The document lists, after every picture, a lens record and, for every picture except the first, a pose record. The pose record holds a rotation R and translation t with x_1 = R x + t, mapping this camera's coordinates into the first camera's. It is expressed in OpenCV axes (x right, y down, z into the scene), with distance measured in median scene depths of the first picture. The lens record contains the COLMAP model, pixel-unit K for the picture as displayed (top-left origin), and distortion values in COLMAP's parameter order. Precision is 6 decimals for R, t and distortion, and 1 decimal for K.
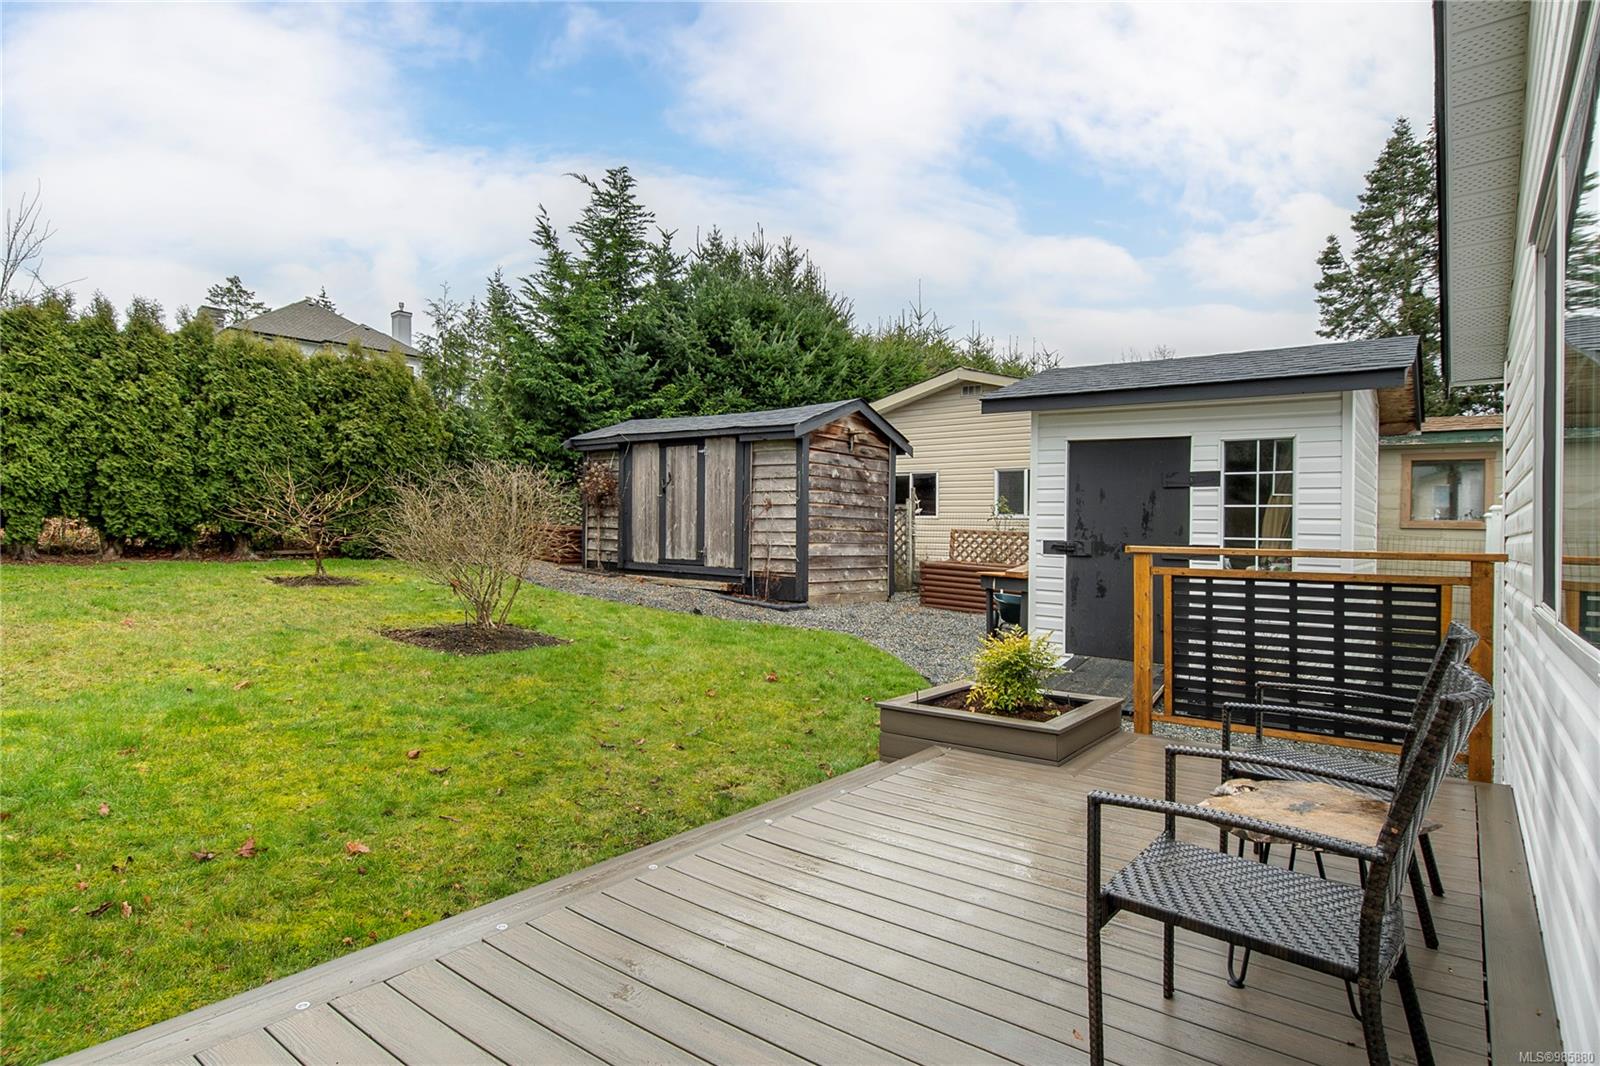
lens RADIAL K [[825.5, 0, 797.9], [0, 825.5, 515.0], [0, 0, 1]] dist [0.002366, -0.000188]
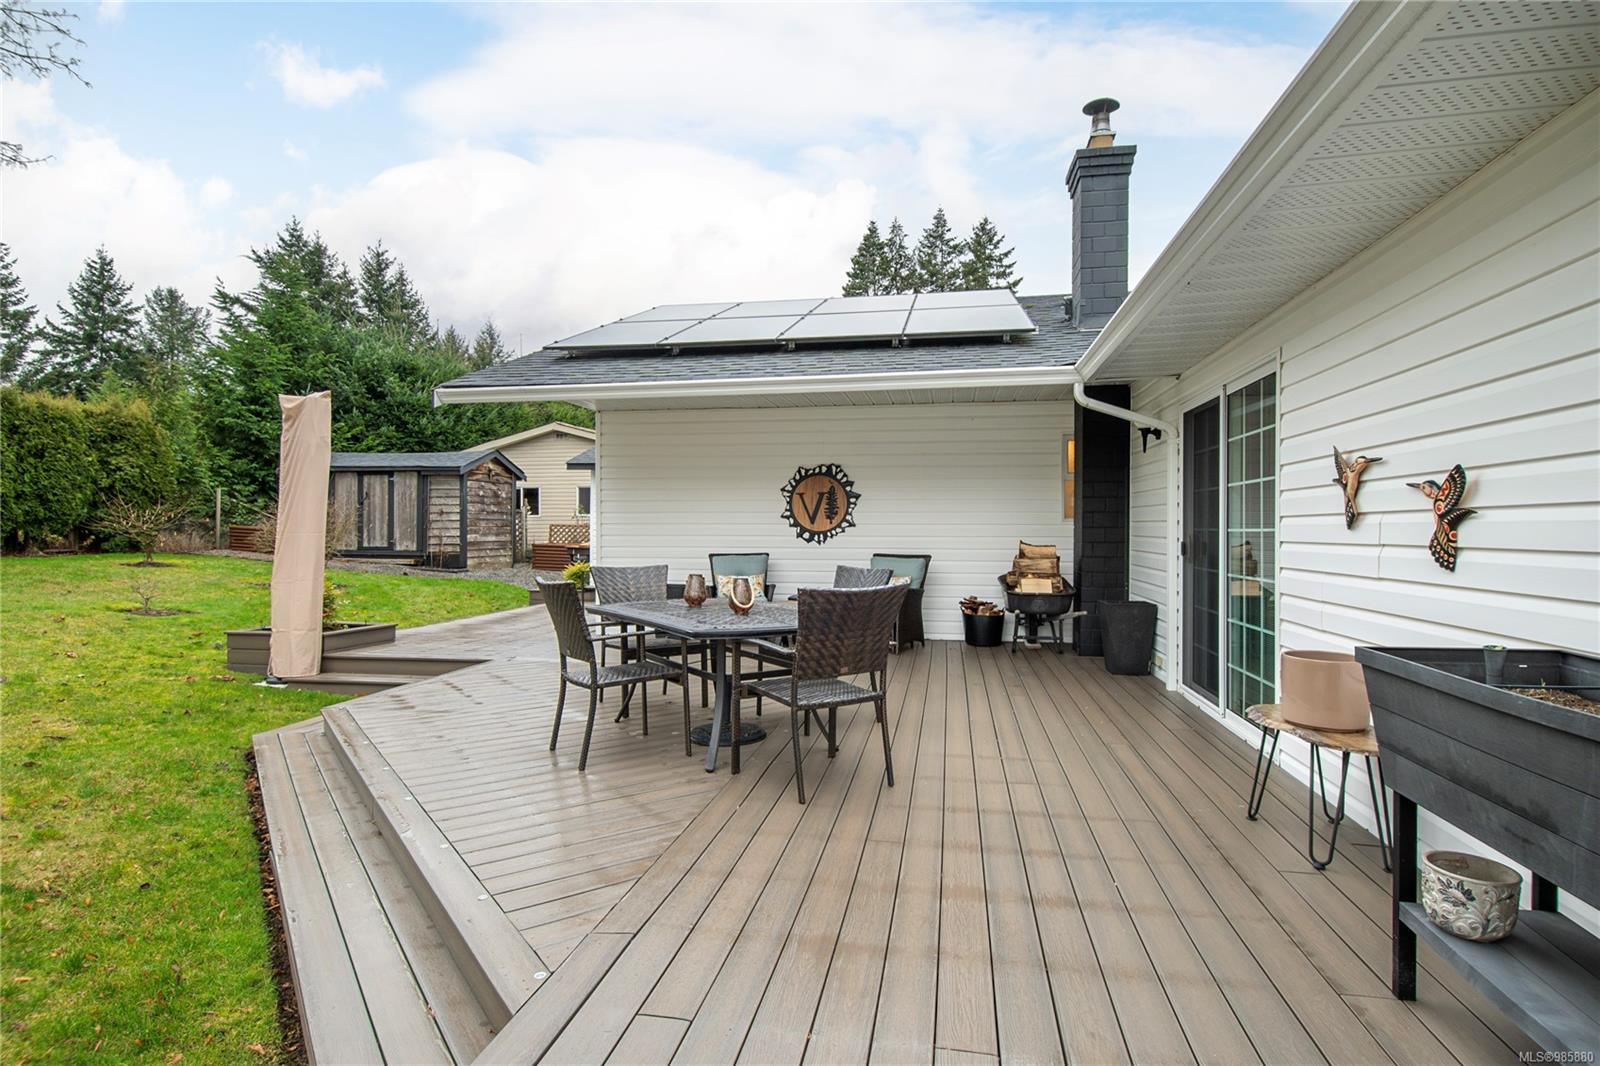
lens RADIAL K [[825.5, 0, 797.9], [0, 825.5, 515.0], [0, 0, 1]] dist [0.002366, -0.000188]
pose [[0.884739, -0.014064, 0.465874, -0.167250], [0.007485, 0.999844, 0.015970, -0.026869], [-0.466026, -0.010642, 0.884707, -0.798091]]
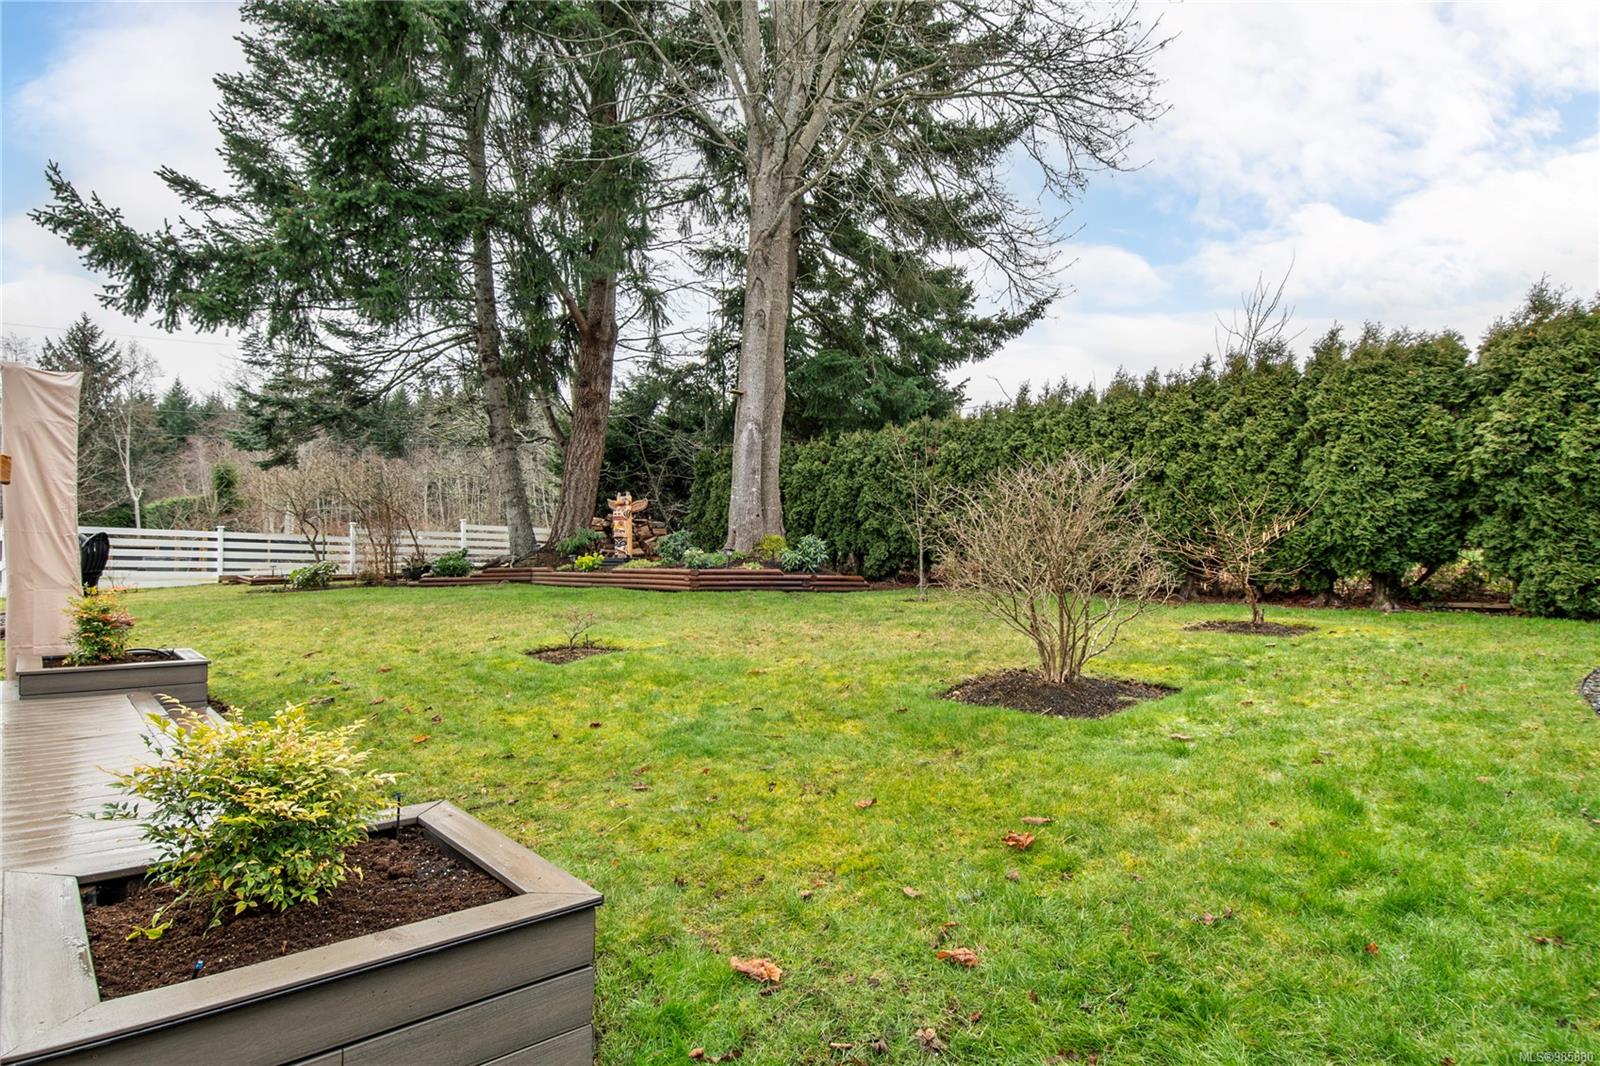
lens RADIAL K [[825.5, 0, 797.9], [0, 825.5, 515.0], [0, 0, 1]] dist [0.002366, -0.000188]
pose [[-0.174000, -0.088921, -0.980723, 0.233629], [-0.001137, 0.995932, -0.090098, 0.032061], [0.984745, -0.014562, -0.173394, 0.537167]]
